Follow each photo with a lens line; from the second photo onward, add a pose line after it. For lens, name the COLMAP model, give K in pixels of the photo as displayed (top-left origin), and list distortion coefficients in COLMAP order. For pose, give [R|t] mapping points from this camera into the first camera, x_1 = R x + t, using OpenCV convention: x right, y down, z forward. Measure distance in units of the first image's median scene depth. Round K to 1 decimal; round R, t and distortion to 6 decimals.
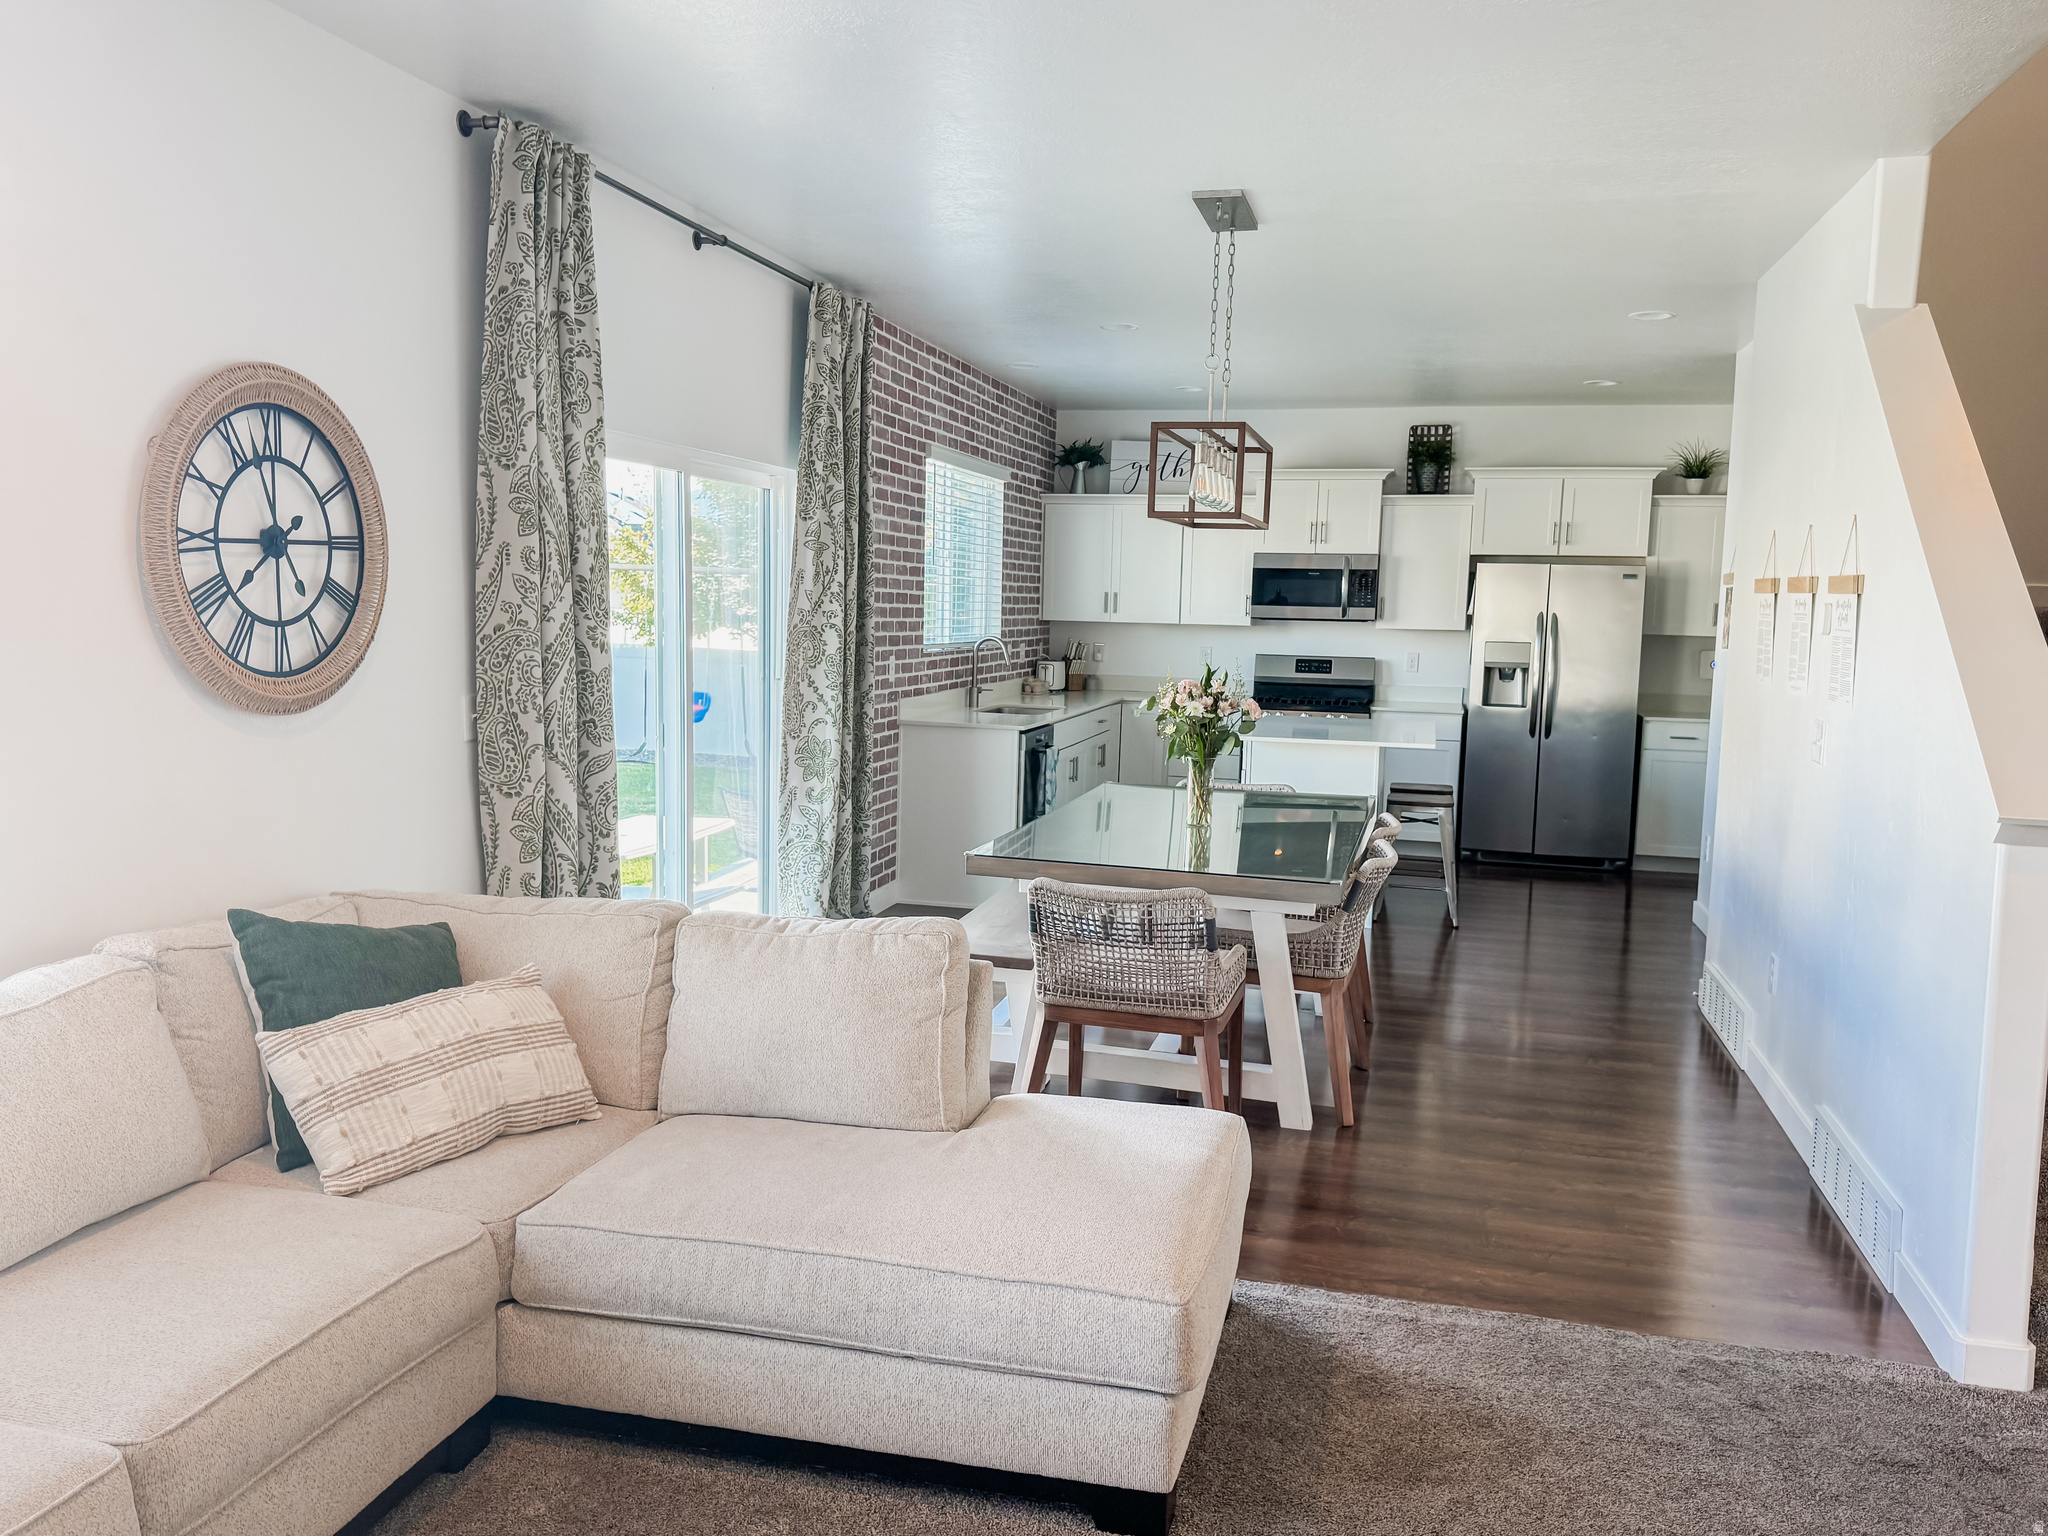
lens RADIAL K [[1567.3, 0, 987.3], [0, 1567.3, 779.0], [0, 0, 1]] dist [0.027682, -0.038446]
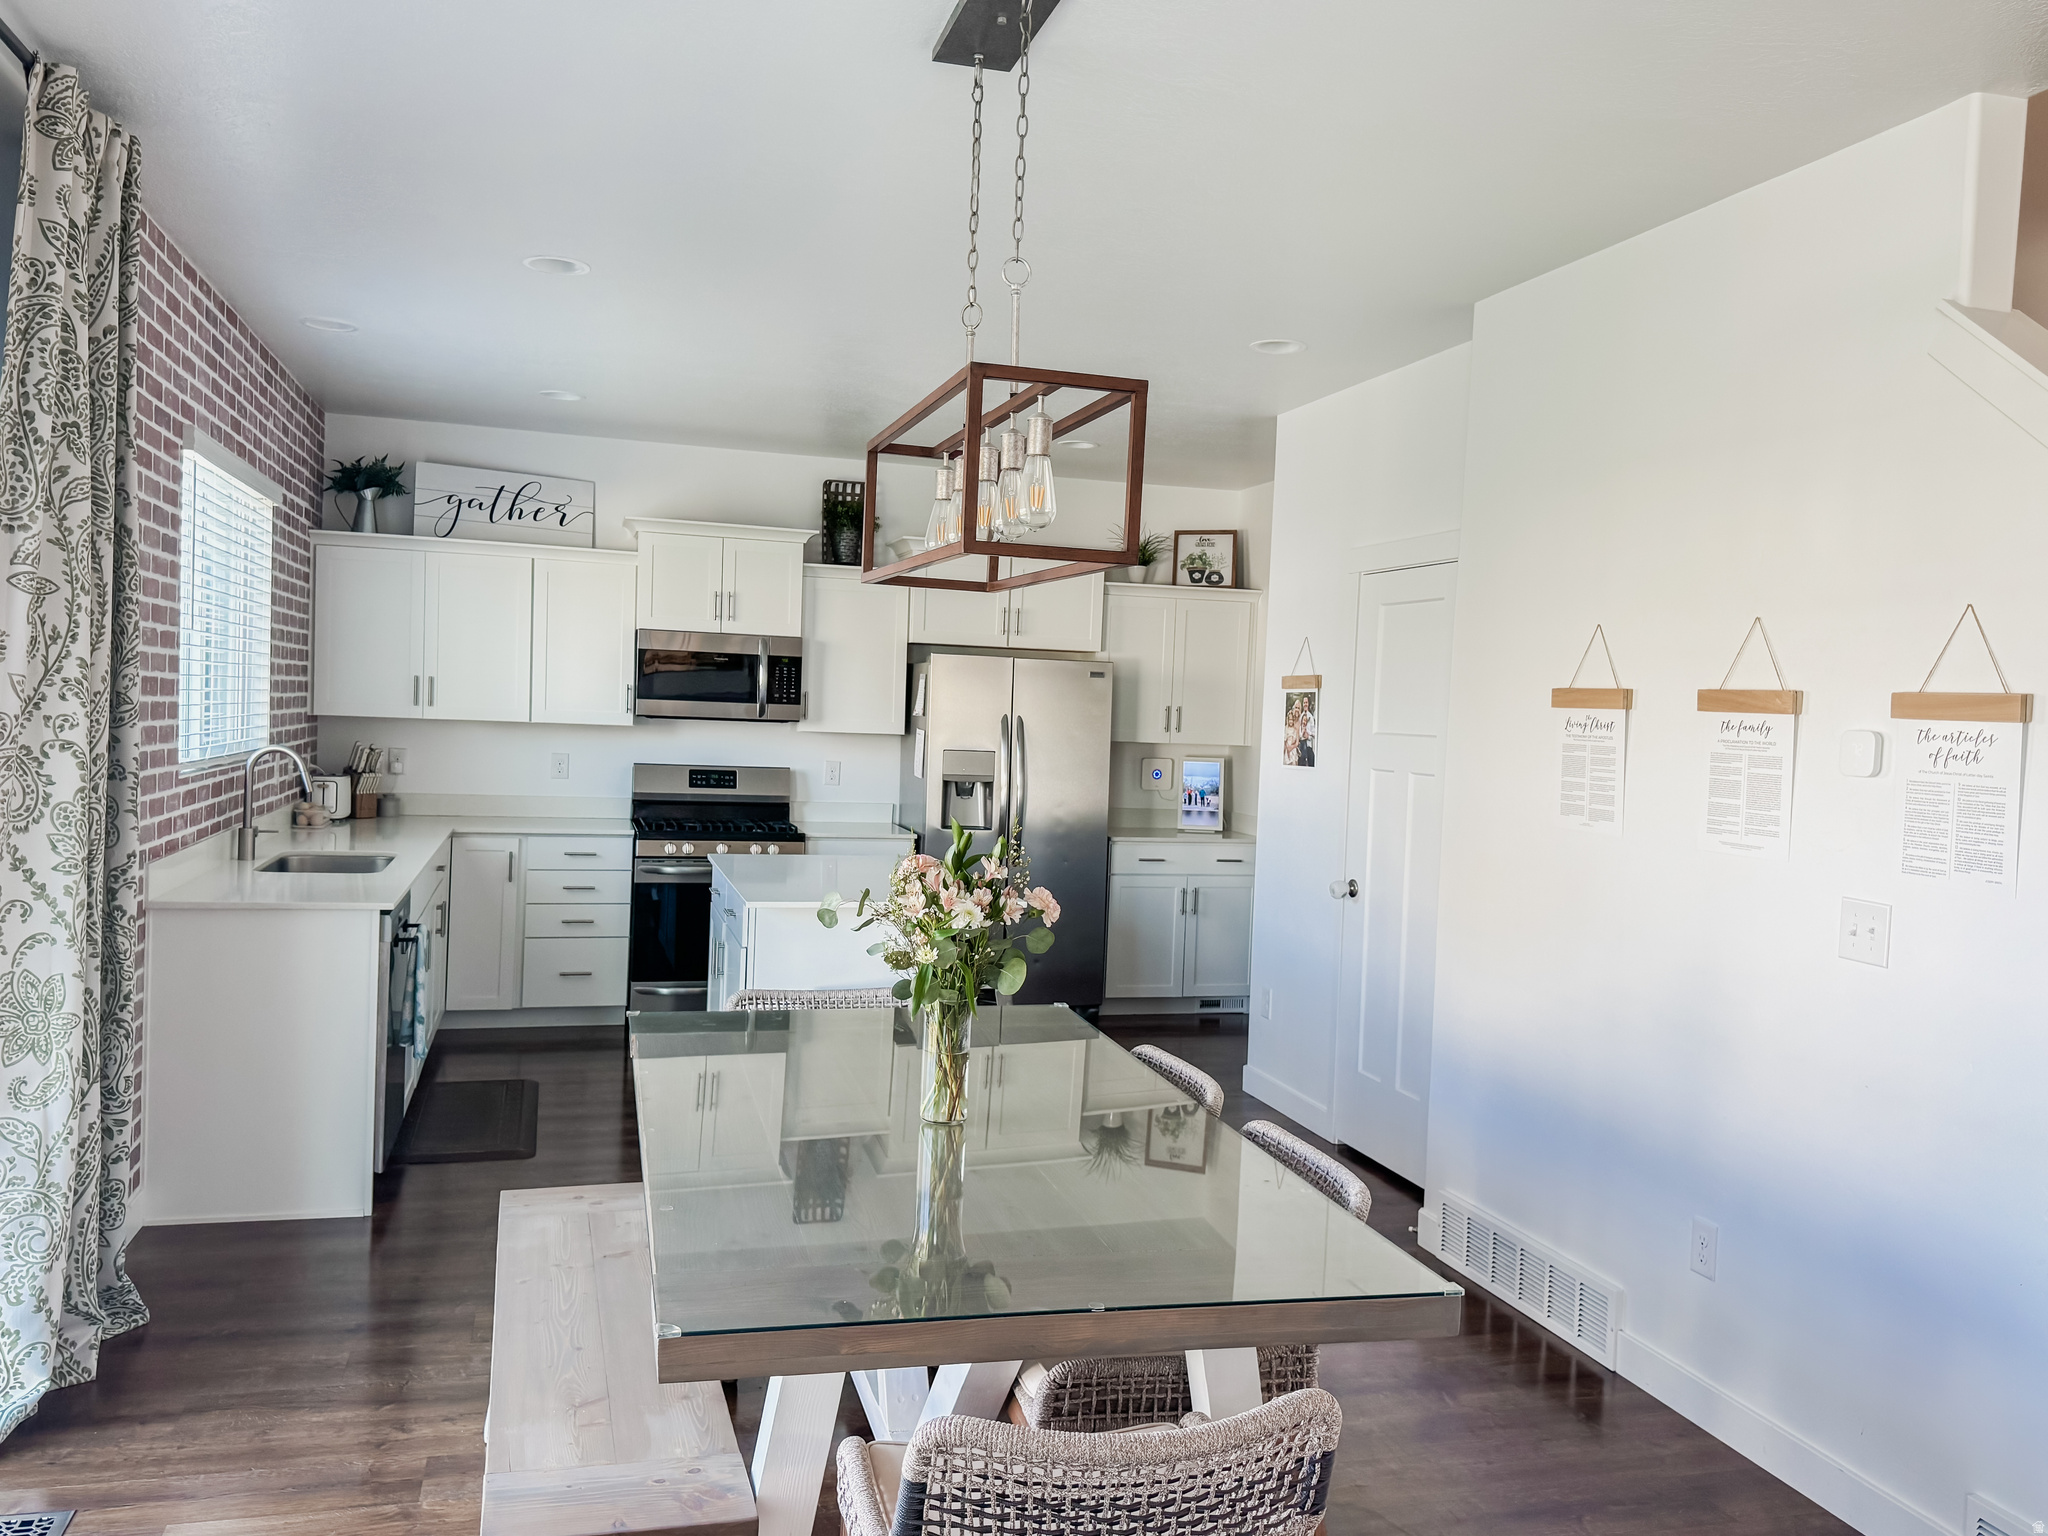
lens RADIAL K [[1567.3, 0, 1048.7], [0, 1567.3, 757.7], [0, 0, 1]] dist [0.027682, -0.038446]
pose [[0.836017, -0.006542, 0.548665, -0.082293], [0.041494, 0.997819, -0.051328, -0.040229], [-0.547133, 0.065678, 0.834465, 0.300401]]
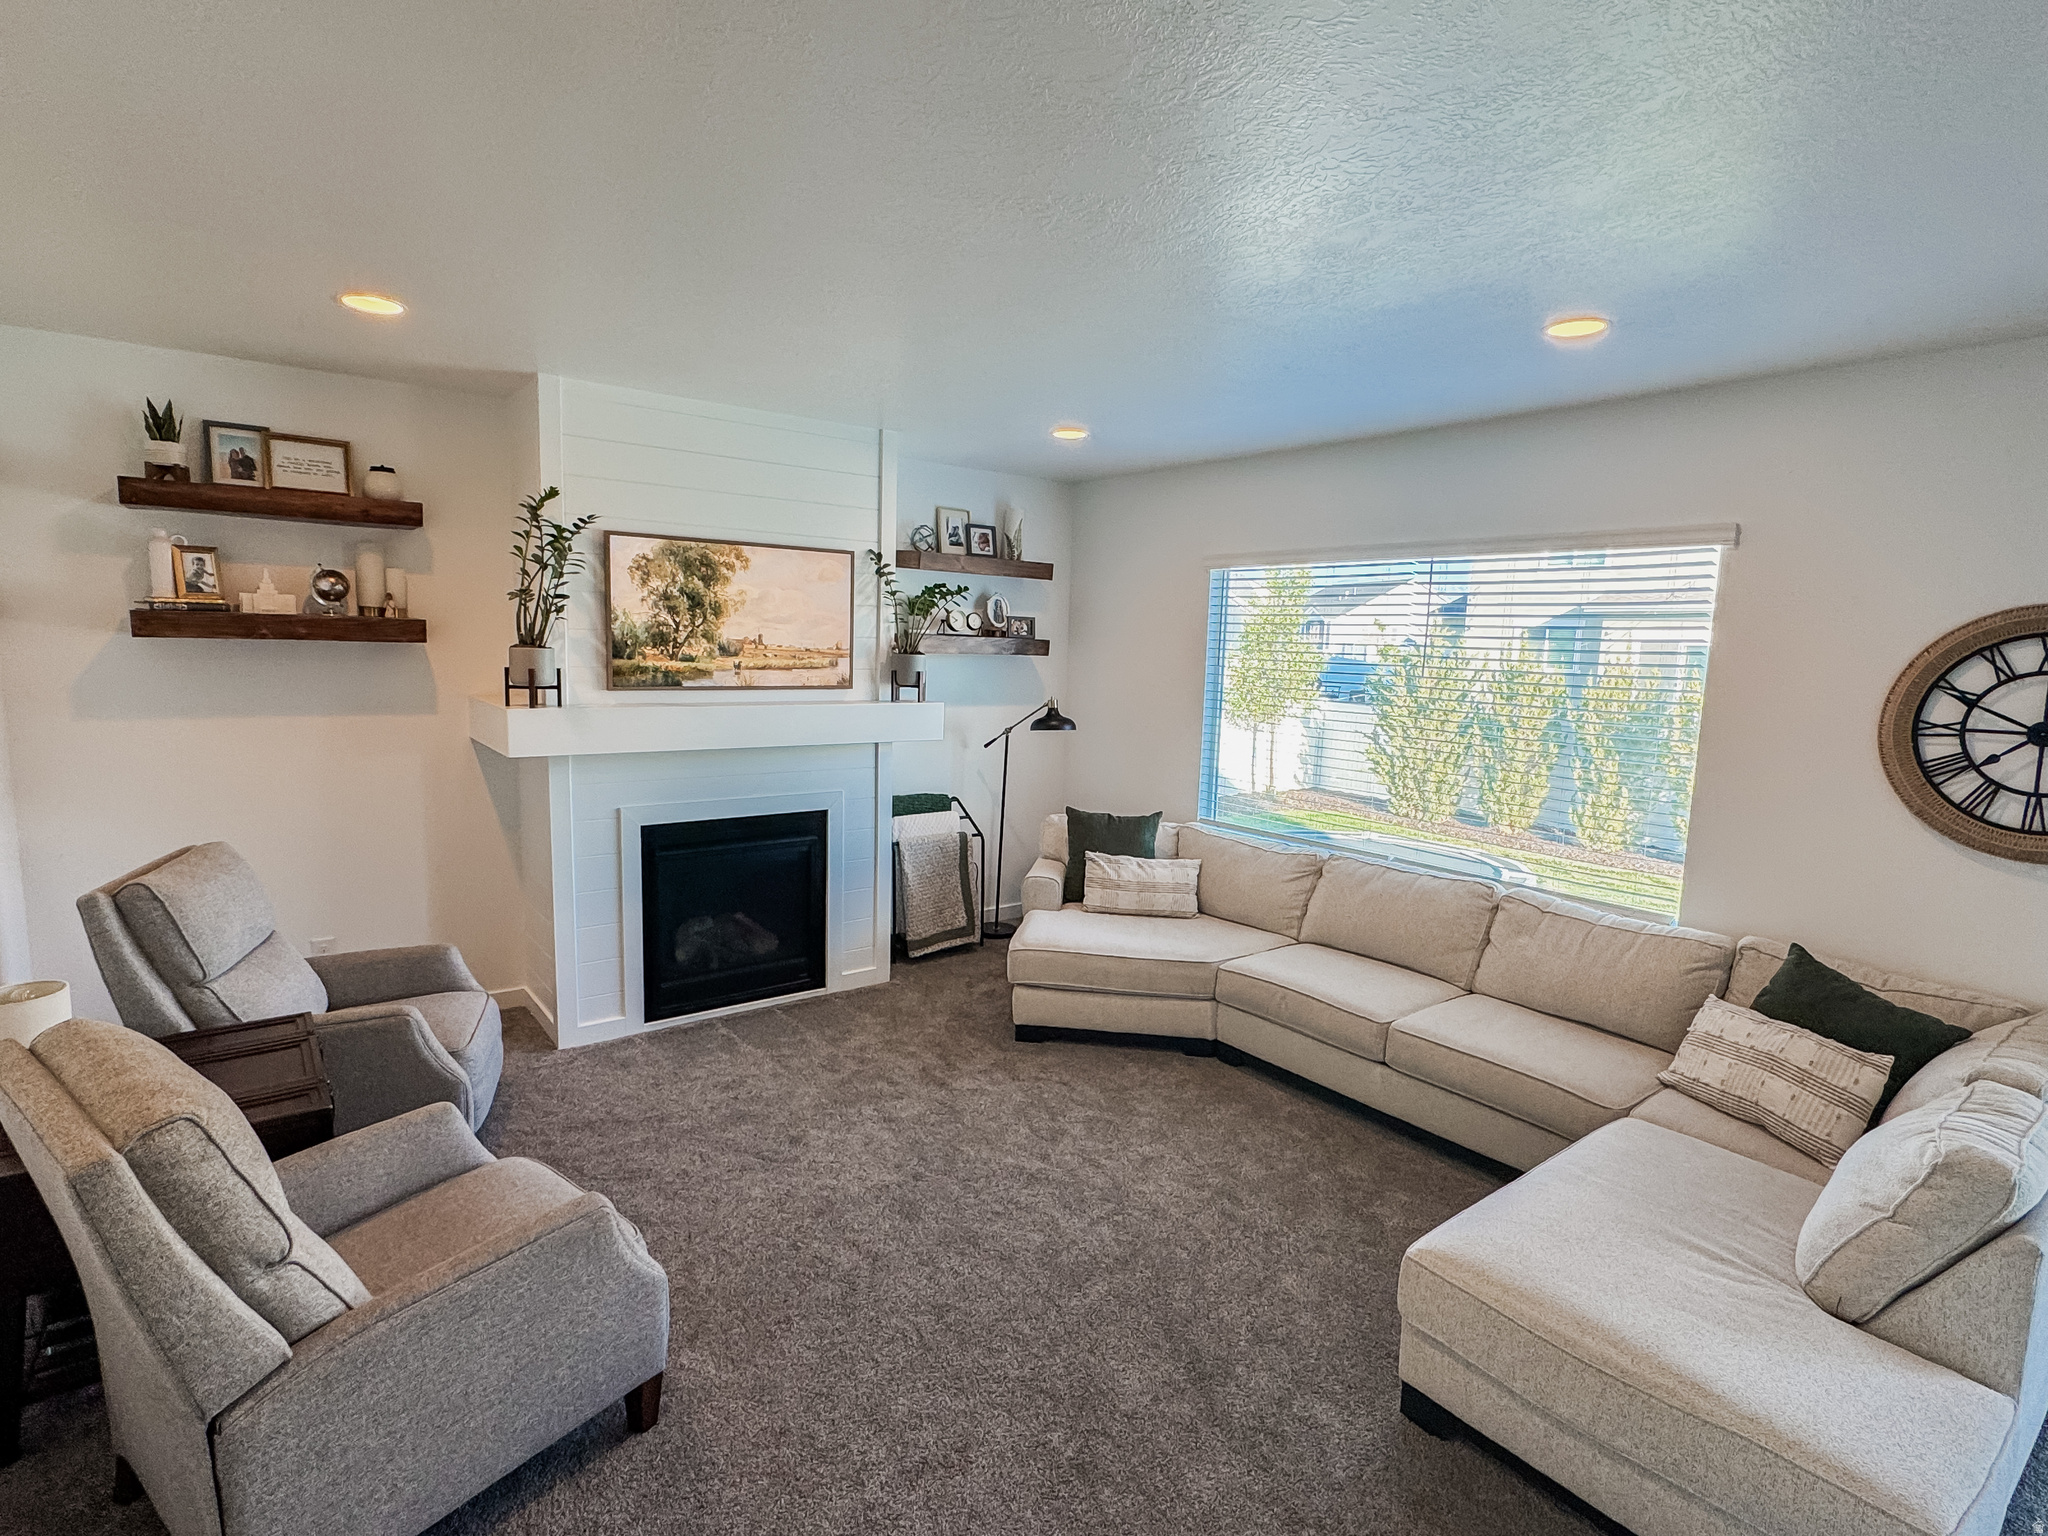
lens RADIAL K [[1012.8, 0, 1018.7], [0, 1012.8, 765.3], [0, 0, 1]] dist [-0.000788, -0.001904]
pose [[-0.596994, 0.062594, -0.799800, 0.307842], [-0.134048, 0.975153, 0.176375, -0.065234], [0.790967, 0.212507, -0.573770, 0.330971]]
